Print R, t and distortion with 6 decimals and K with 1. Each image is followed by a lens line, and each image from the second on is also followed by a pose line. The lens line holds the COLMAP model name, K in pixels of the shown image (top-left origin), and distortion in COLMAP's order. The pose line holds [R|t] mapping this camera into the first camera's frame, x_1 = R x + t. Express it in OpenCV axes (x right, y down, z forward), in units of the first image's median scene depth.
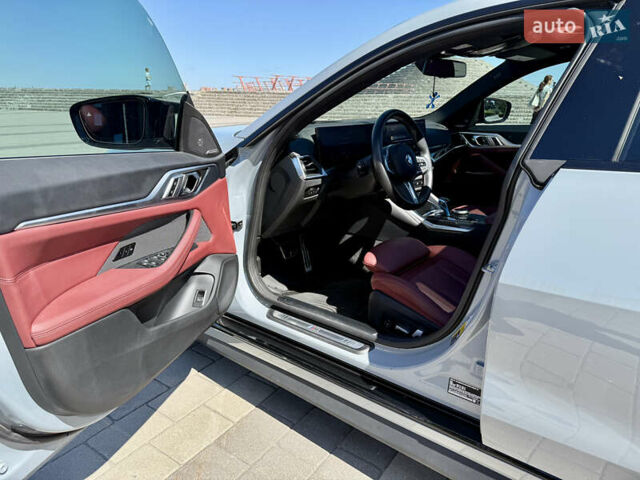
lens RADIAL K [[505.2, 0, 320.0], [0, 505.2, 240.0], [0, 0, 1]] dist [0.006428, -0.051322]
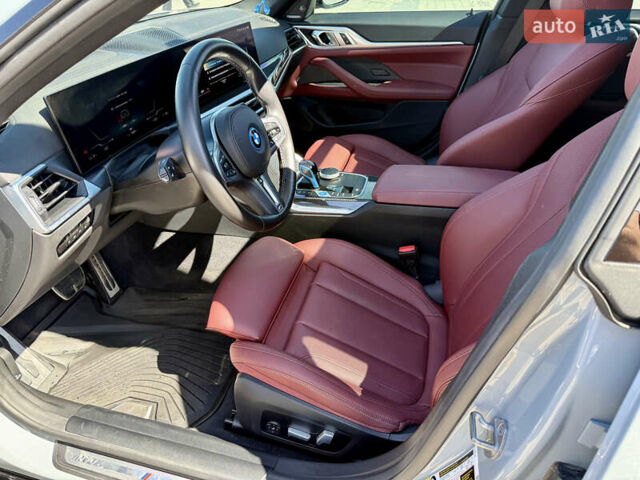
lens RADIAL K [[457.6, 0, 342.5], [0, 457.6, 236.8], [0, 0, 1]] dist [0.003255, -0.009146]
pose [[0.902898, -0.233191, 0.361105, 0.052137], [0.106616, 0.935301, 0.337409, -0.196857], [-0.416423, -0.266147, 0.869343, 0.456653]]
